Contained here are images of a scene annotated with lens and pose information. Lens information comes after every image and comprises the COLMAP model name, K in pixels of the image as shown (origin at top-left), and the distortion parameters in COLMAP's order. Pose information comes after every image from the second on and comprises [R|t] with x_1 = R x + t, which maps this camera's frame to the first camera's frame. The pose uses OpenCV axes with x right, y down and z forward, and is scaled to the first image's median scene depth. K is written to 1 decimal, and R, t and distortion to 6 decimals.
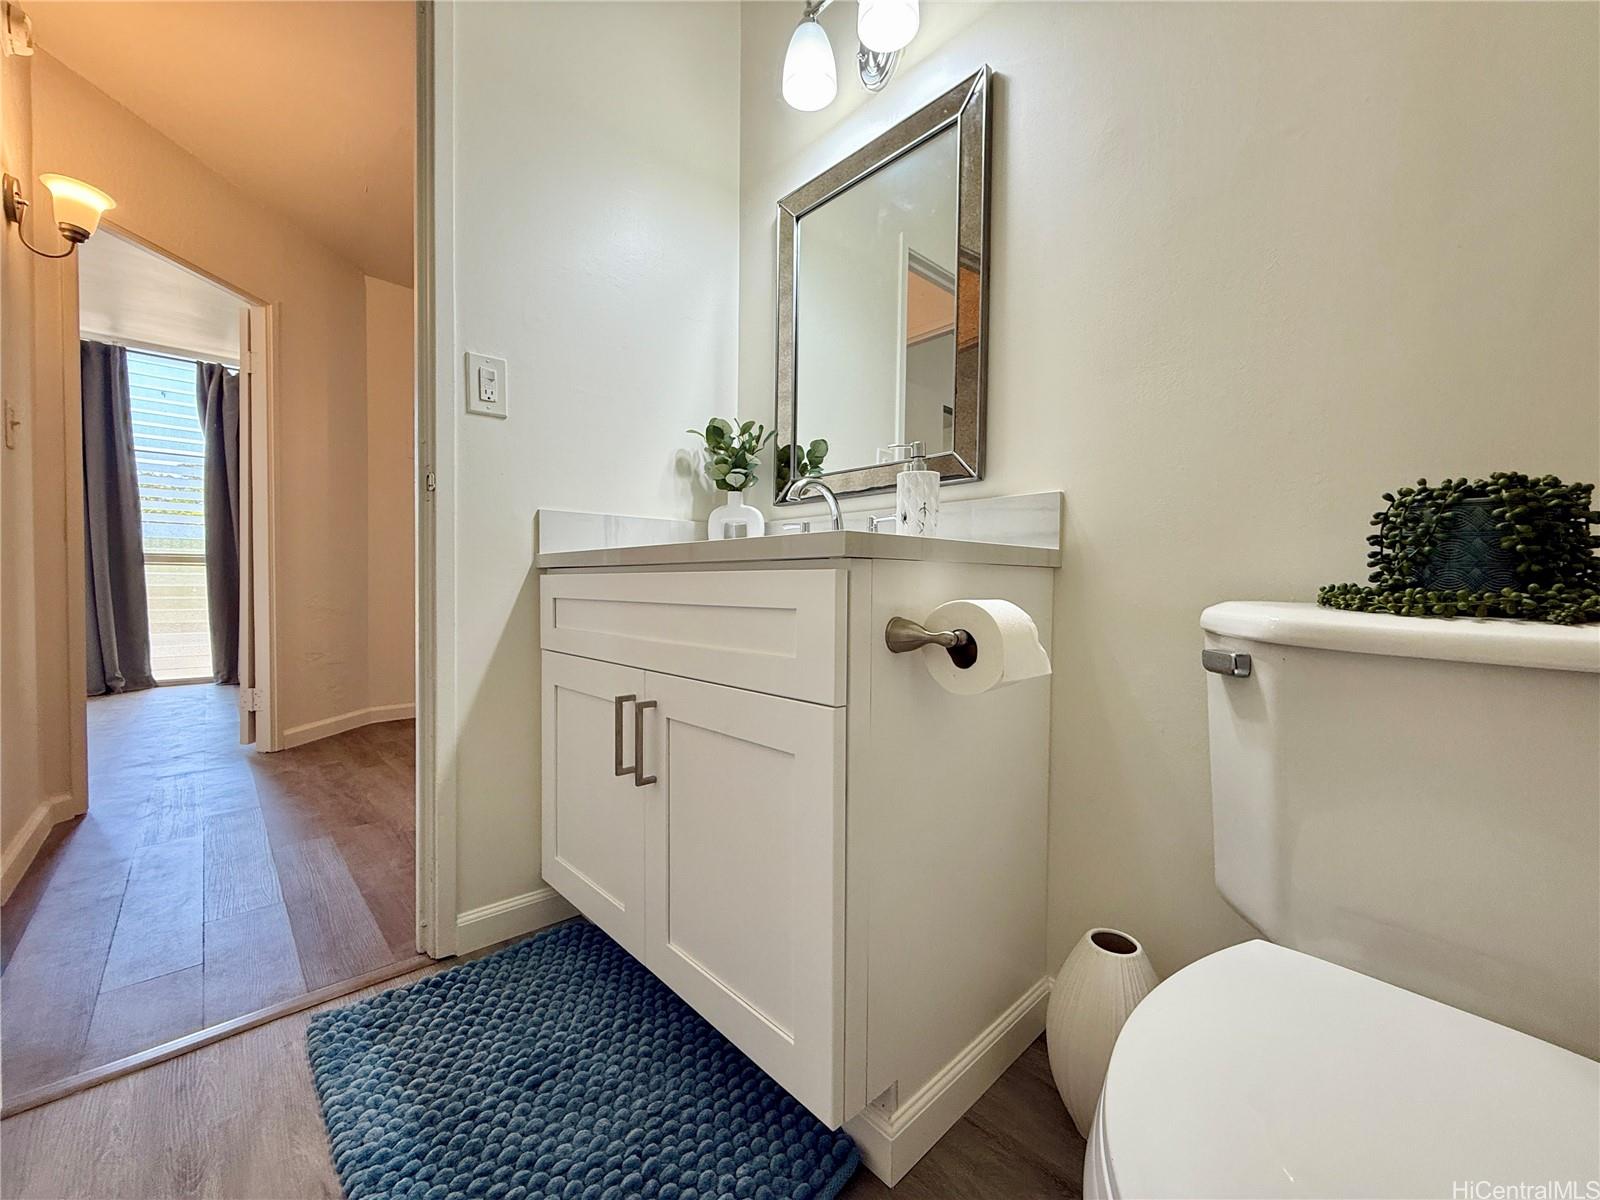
lens RADIAL K [[638.6, 0, 793.6], [0, 638.6, 600.4], [0, 0, 1]] dist [0.000489, 0.000222]
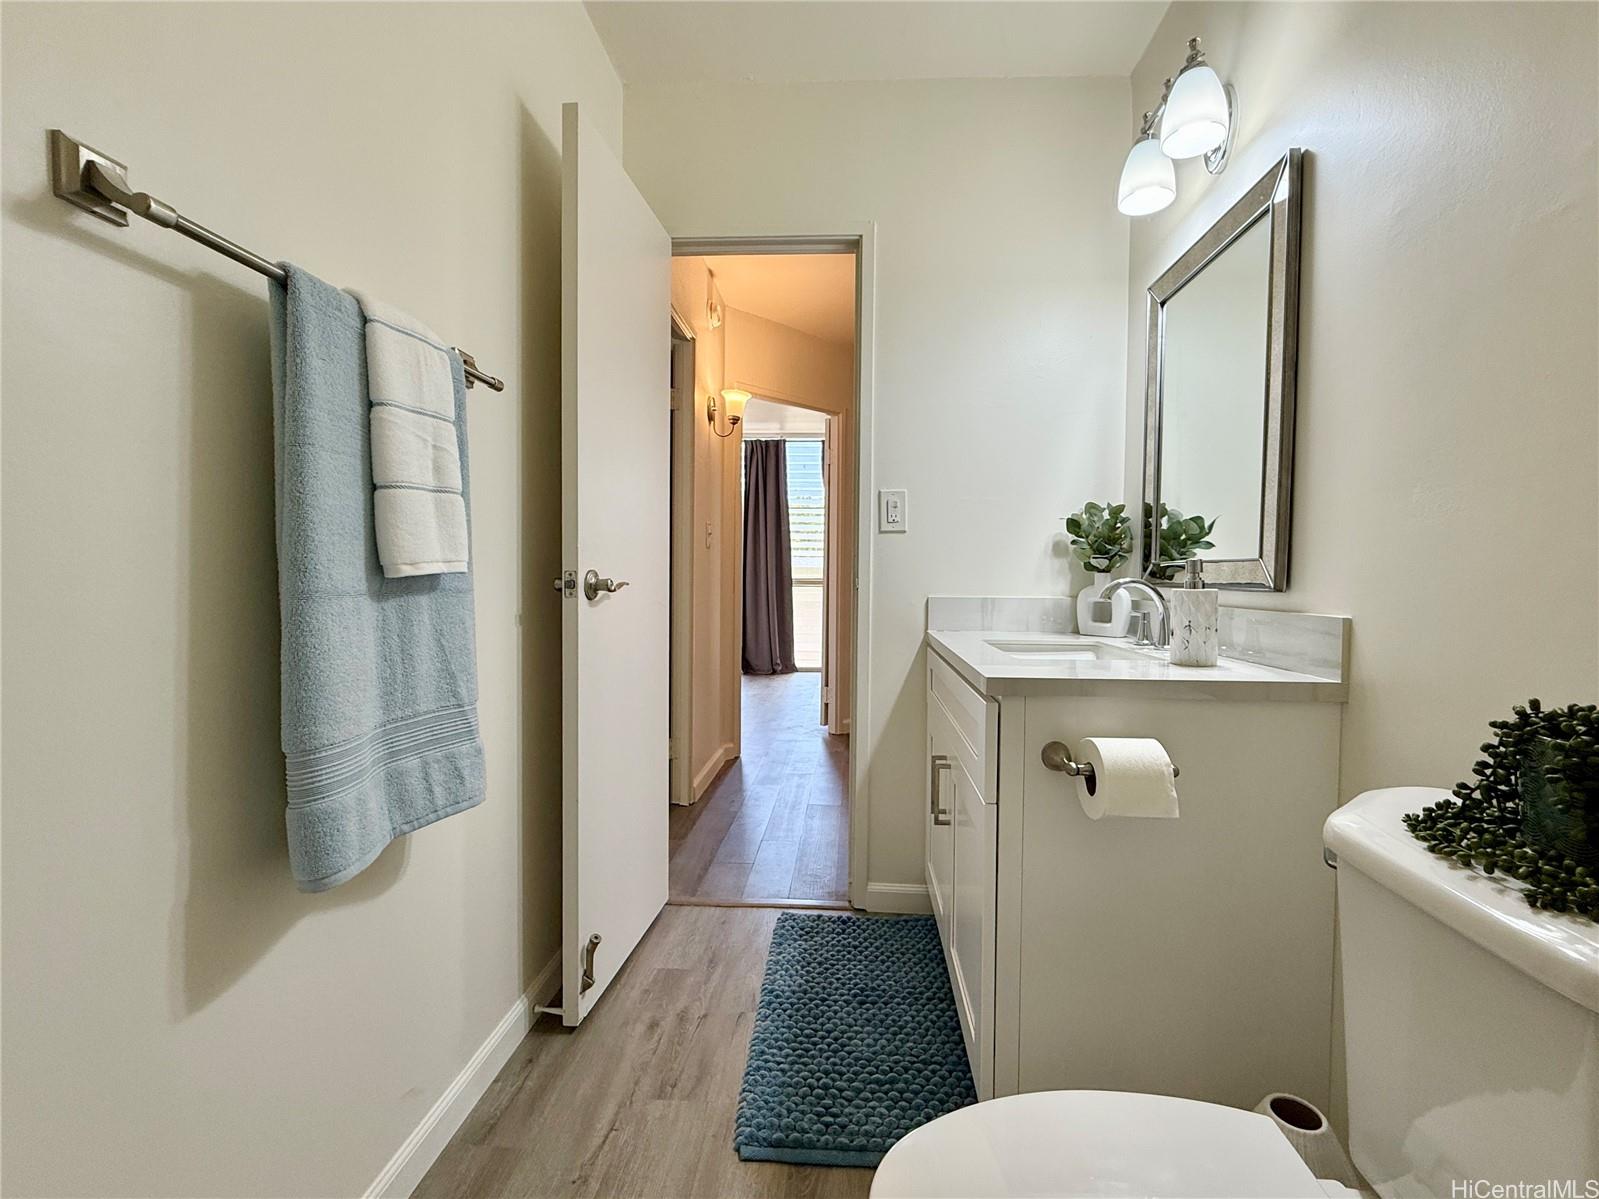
lens RADIAL K [[692.9, 0, 818.2], [0, 692.9, 595.5], [0, 0, 1]] dist [0.000882, 0.000006]
pose [[0.695688, 0.019636, -0.718076, 0.424936], [-0.020924, 0.999756, 0.007068, -0.136532], [0.718039, 0.010108, 0.695929, -0.144052]]
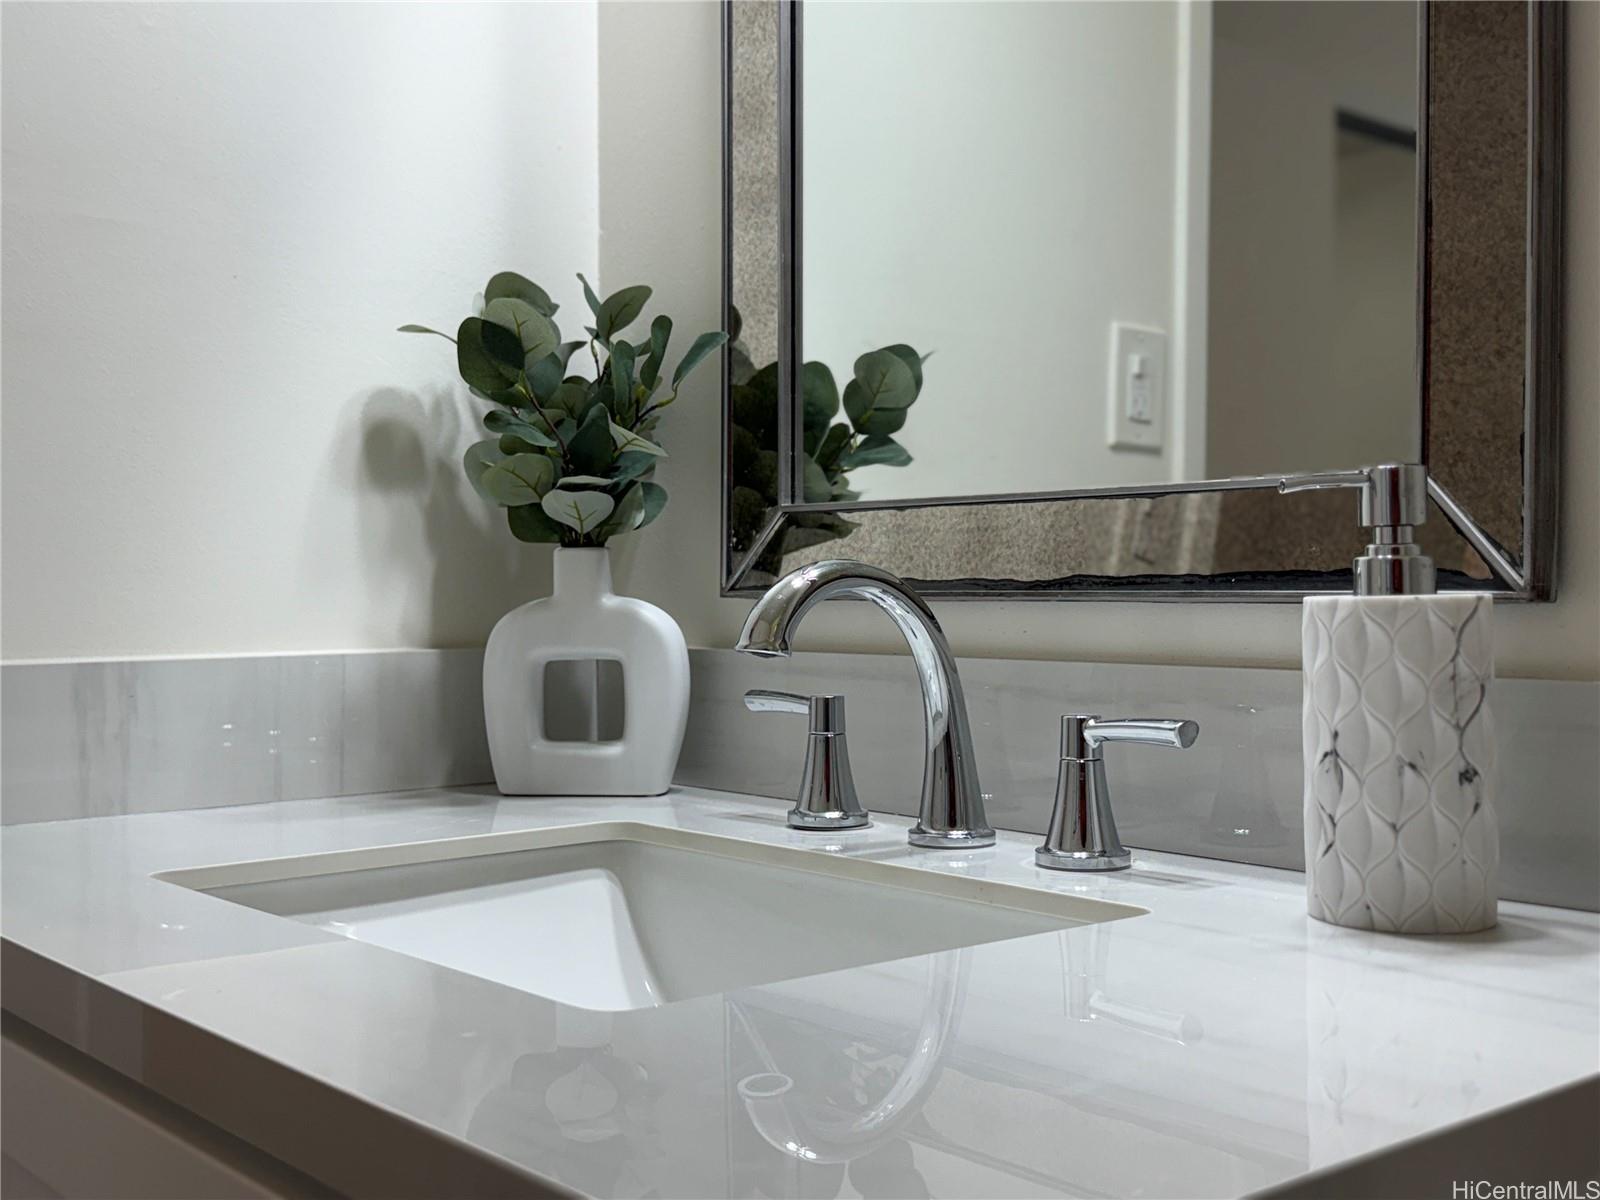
lens RADIAL K [[1855.9, 0, 800.0], [0, 1855.9, 600.0], [0, 0, 1]] dist [0.117149, 0.007046]
pose [[0.998884, -0.015639, -0.044569, 0.038110], [0.015075, 0.999802, -0.012958, -0.141891], [0.044763, 0.012272, 0.998922, 0.224313]]
